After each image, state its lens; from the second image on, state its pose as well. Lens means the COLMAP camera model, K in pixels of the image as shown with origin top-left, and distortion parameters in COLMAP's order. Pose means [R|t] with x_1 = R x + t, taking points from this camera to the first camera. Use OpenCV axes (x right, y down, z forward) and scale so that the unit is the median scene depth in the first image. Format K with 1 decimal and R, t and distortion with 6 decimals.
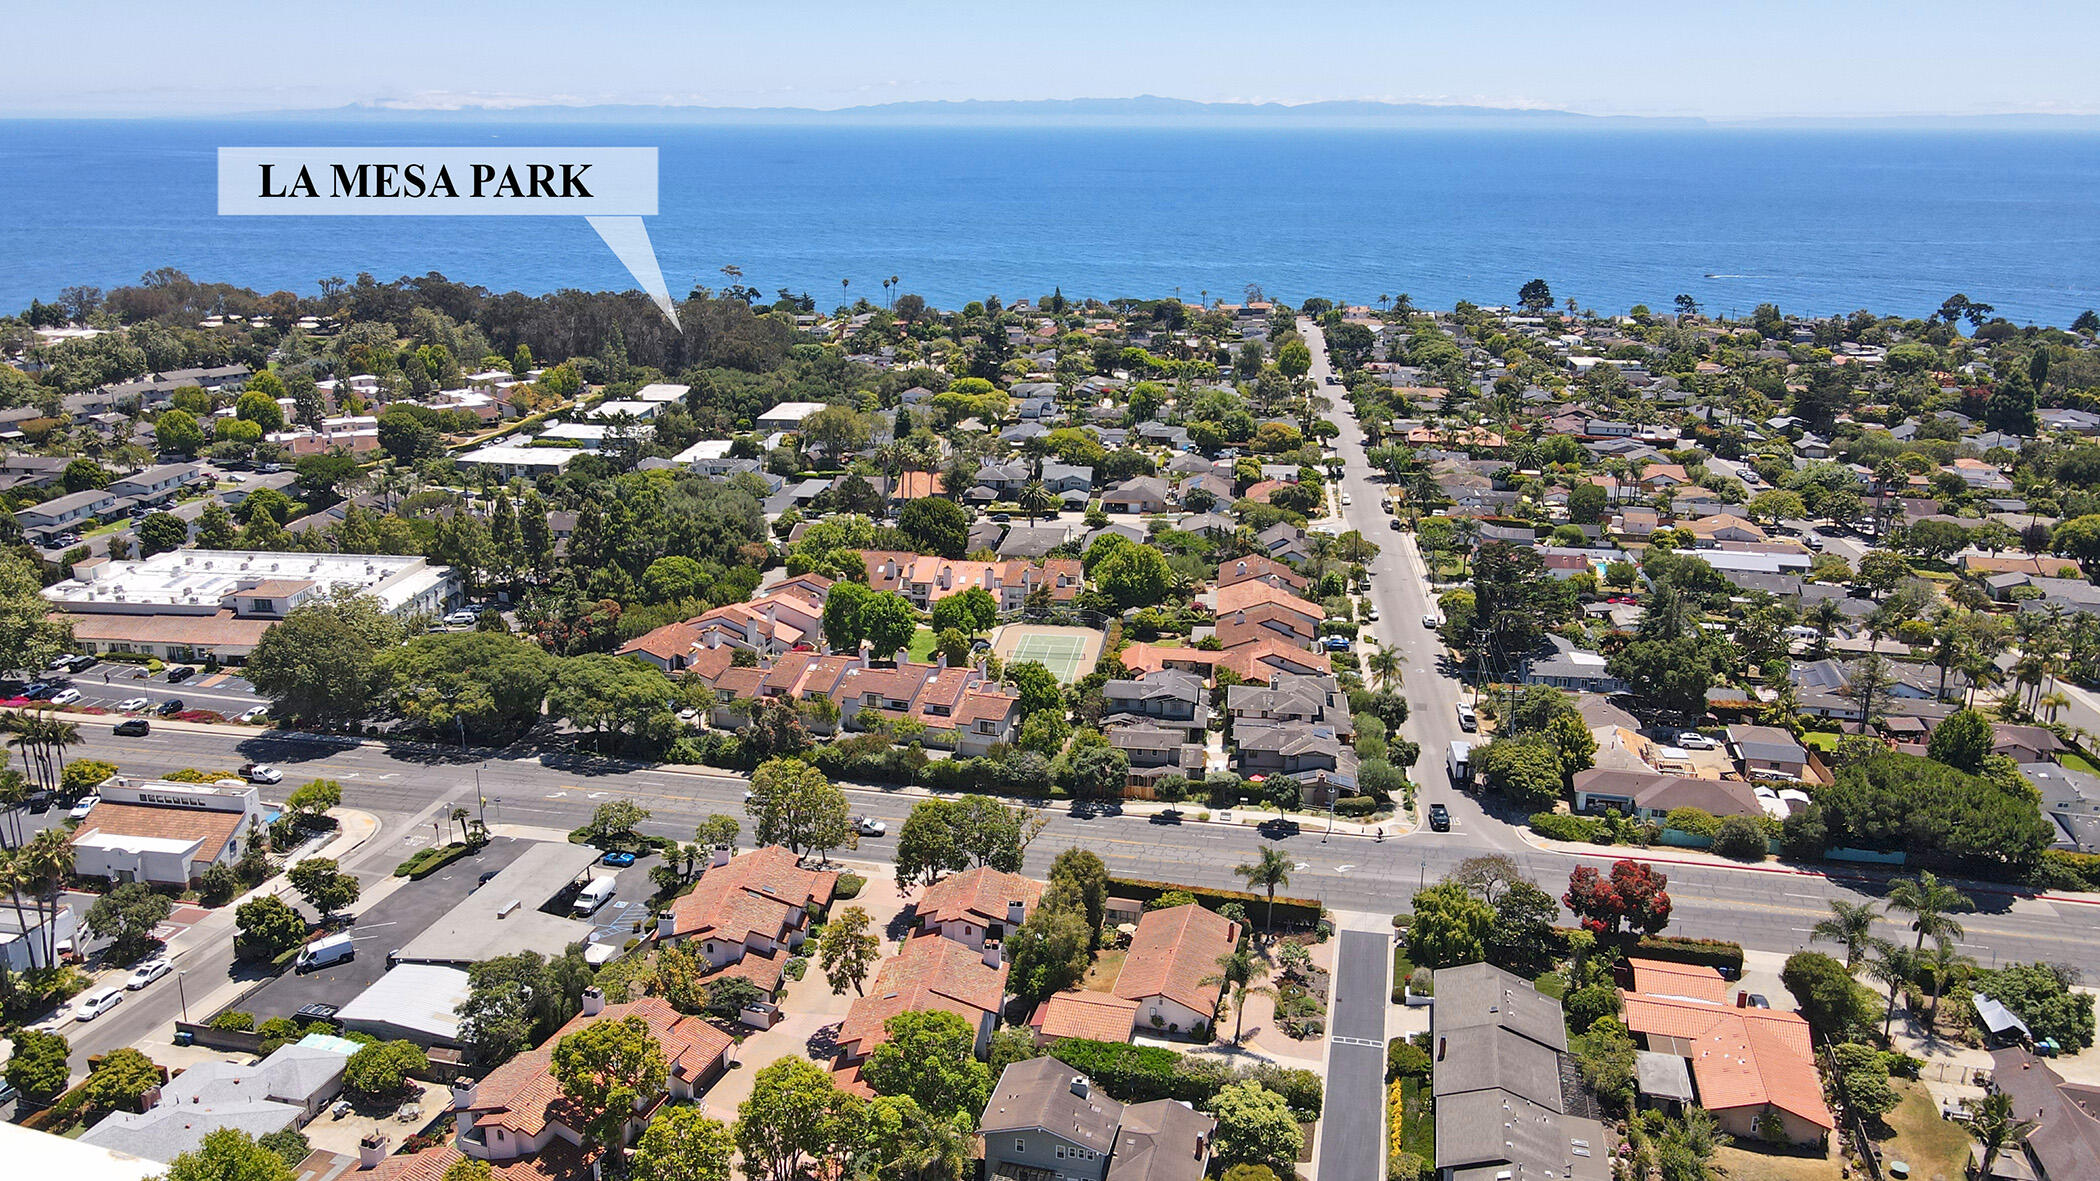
lens RADIAL K [[1552.4, 0, 1043.1], [0, 1552.4, 588.7], [0, 0, 1]] dist [-0.005583, 0.038920]
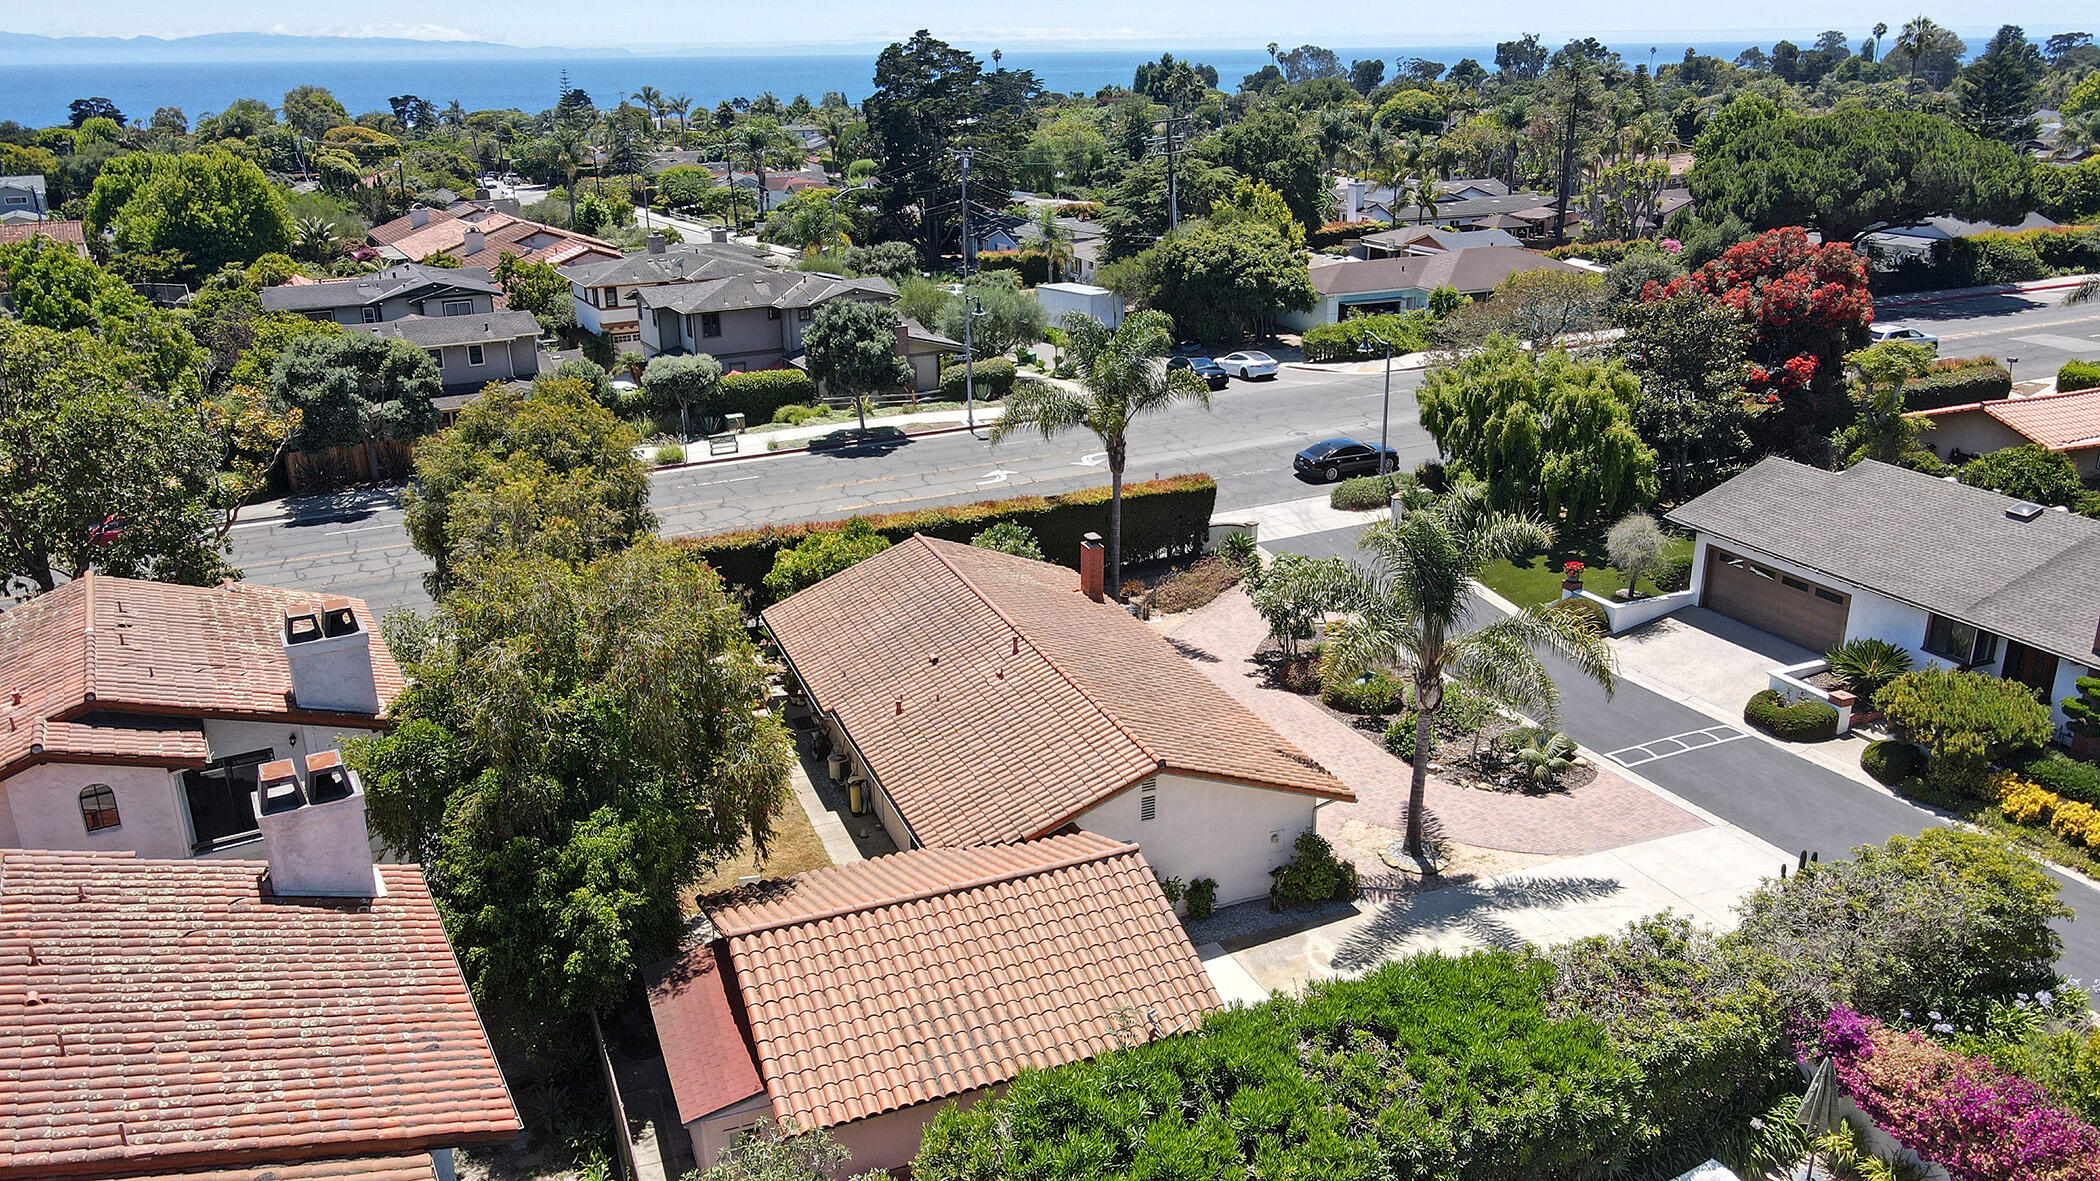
lens RADIAL K [[1552.4, 0, 1052.2], [0, 1552.4, 602.0], [0, 0, 1]] dist [-0.005583, 0.038920]
pose [[0.801197, -0.212099, 0.559551, -0.055979], [0.187601, 0.976966, 0.101704, 0.196686], [-0.568234, 0.023487, 0.822532, 0.765363]]
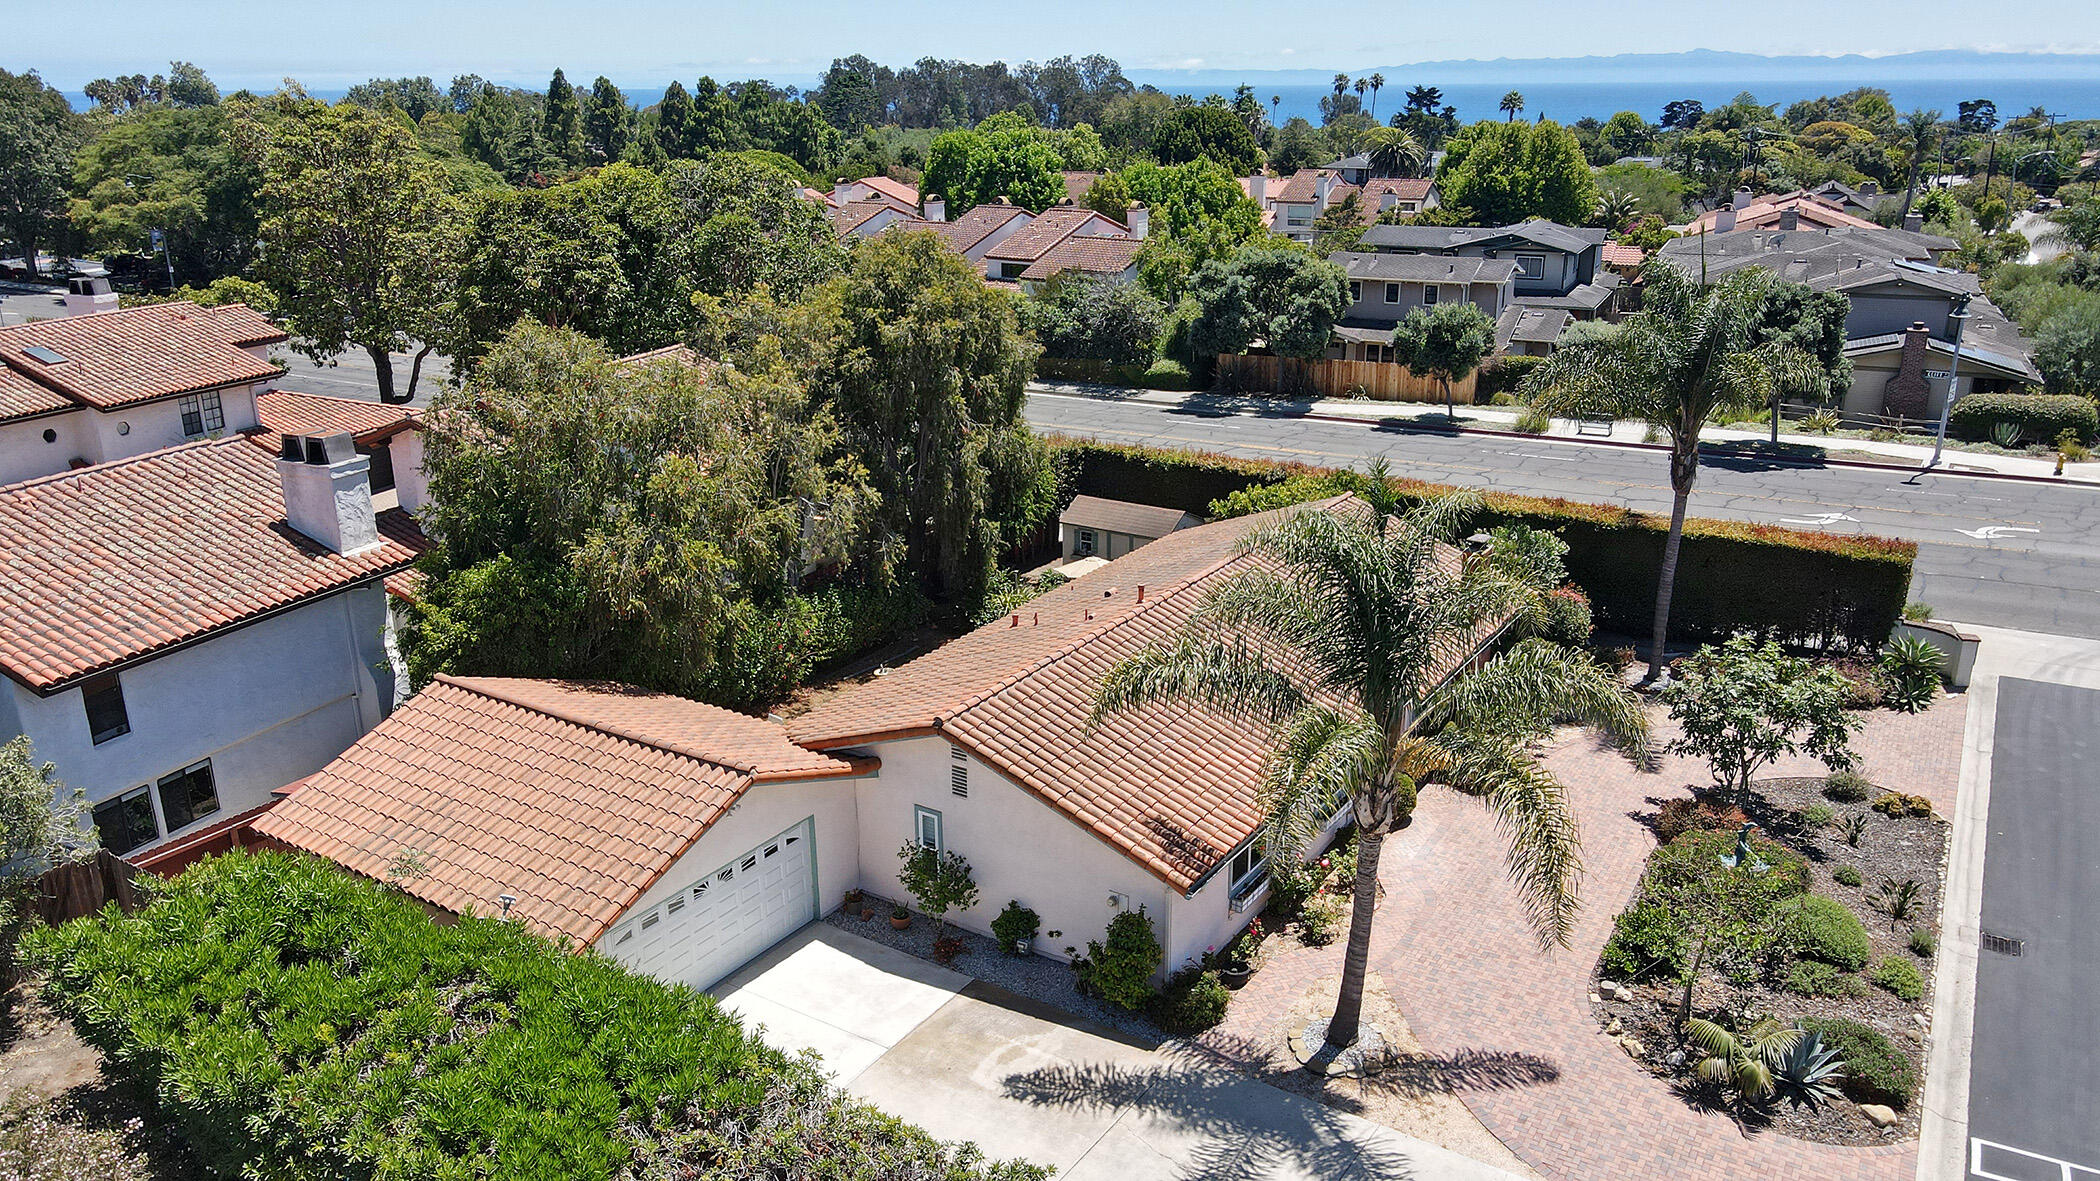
lens RADIAL K [[1552.4, 0, 1059.8], [0, 1552.4, 589.2], [0, 0, 1]] dist [-0.005583, 0.038920]
pose [[0.952928, 0.089791, -0.289595, 0.130659], [-0.083583, 0.995929, 0.033760, 0.221140], [0.291447, -0.007965, 0.956554, 0.773378]]
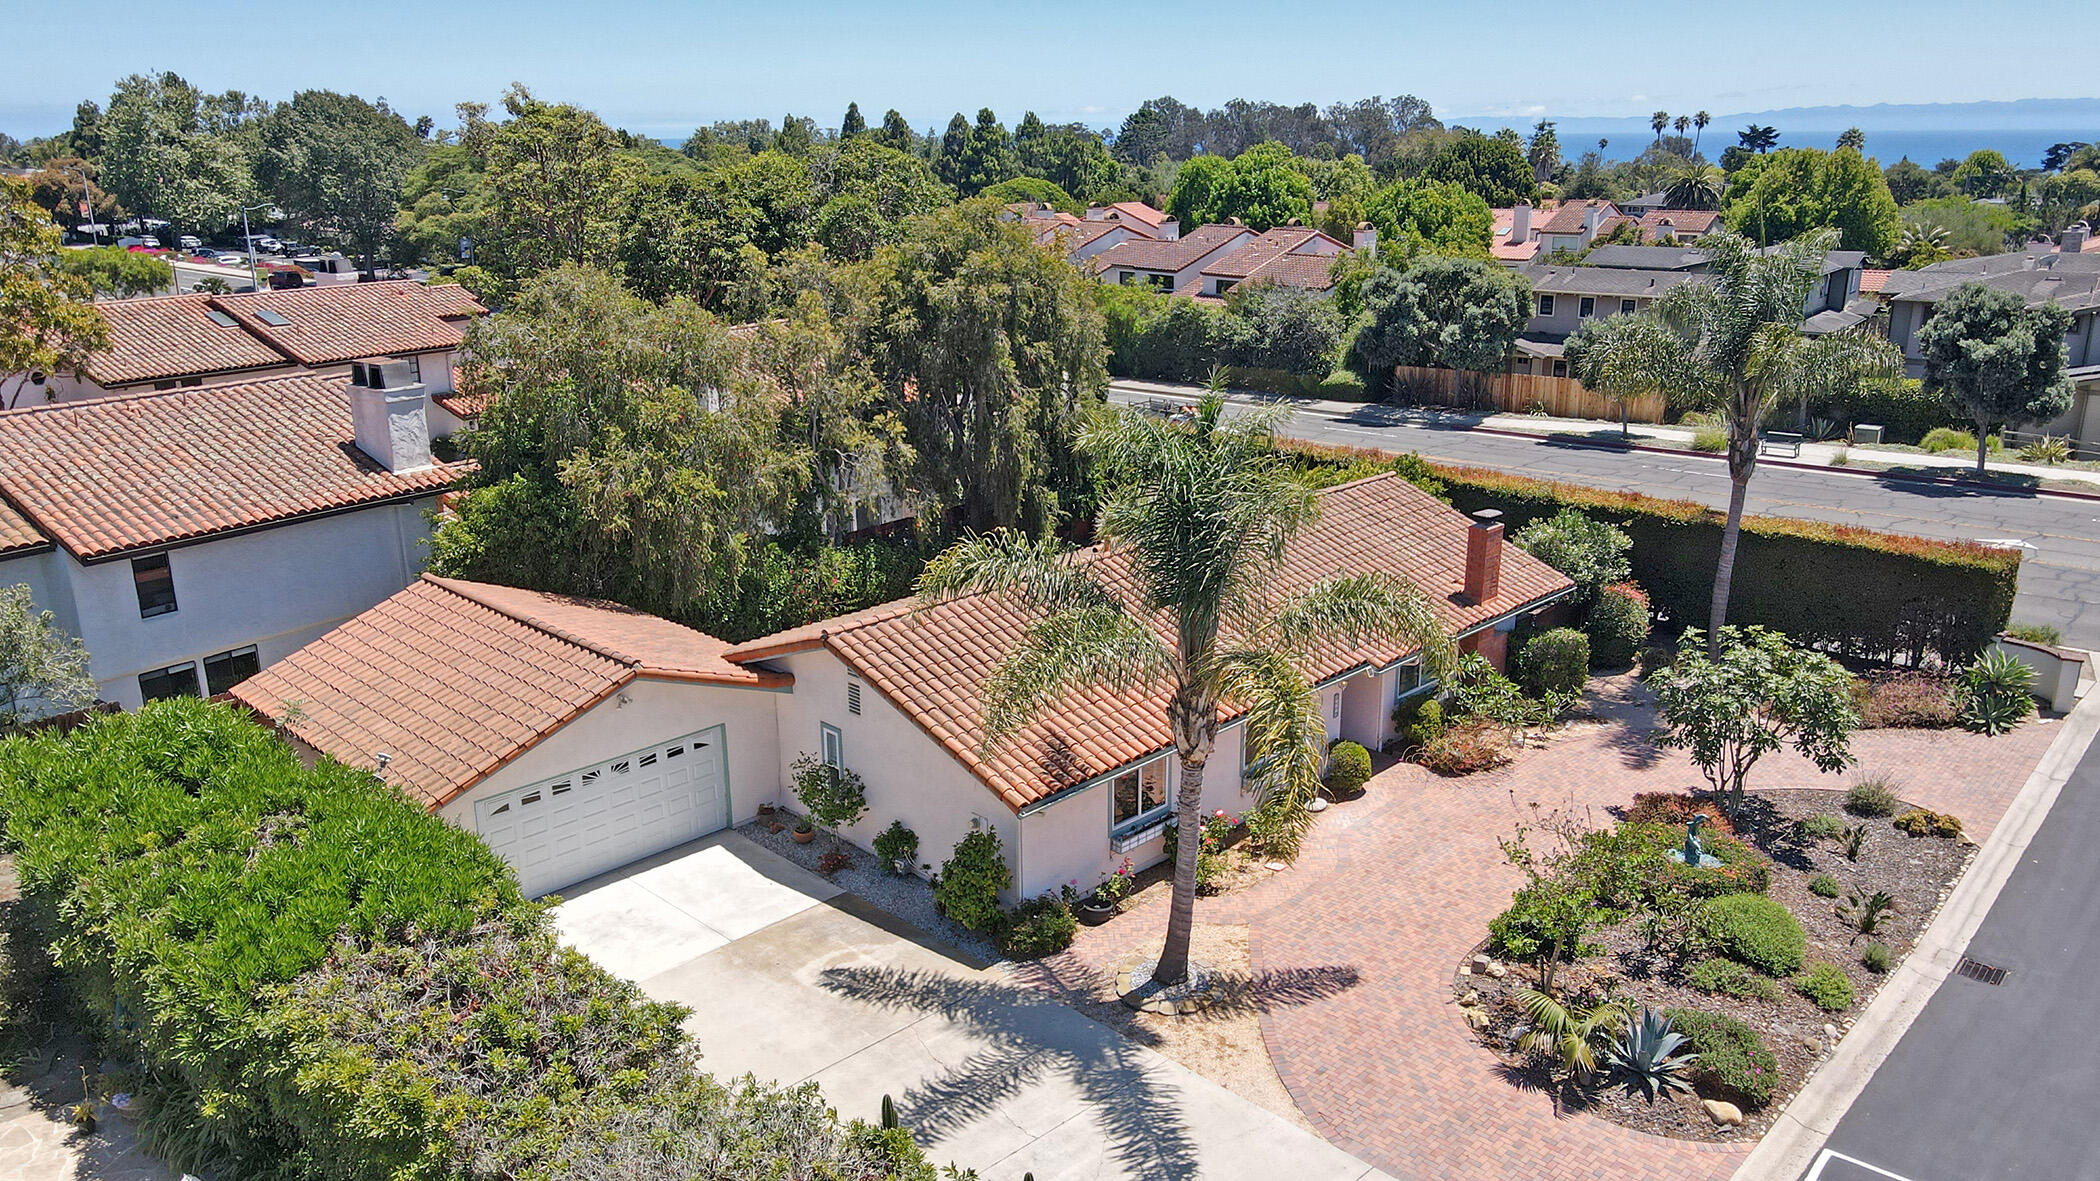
lens RADIAL K [[1552.4, 0, 1061.2], [0, 1552.4, 596.0], [0, 0, 1]] dist [-0.005583, 0.038920]
pose [[0.872586, 0.136633, -0.468962, 0.173857], [-0.138304, 0.989902, 0.031070, 0.229124], [0.468472, 0.037748, 0.882671, 0.790888]]
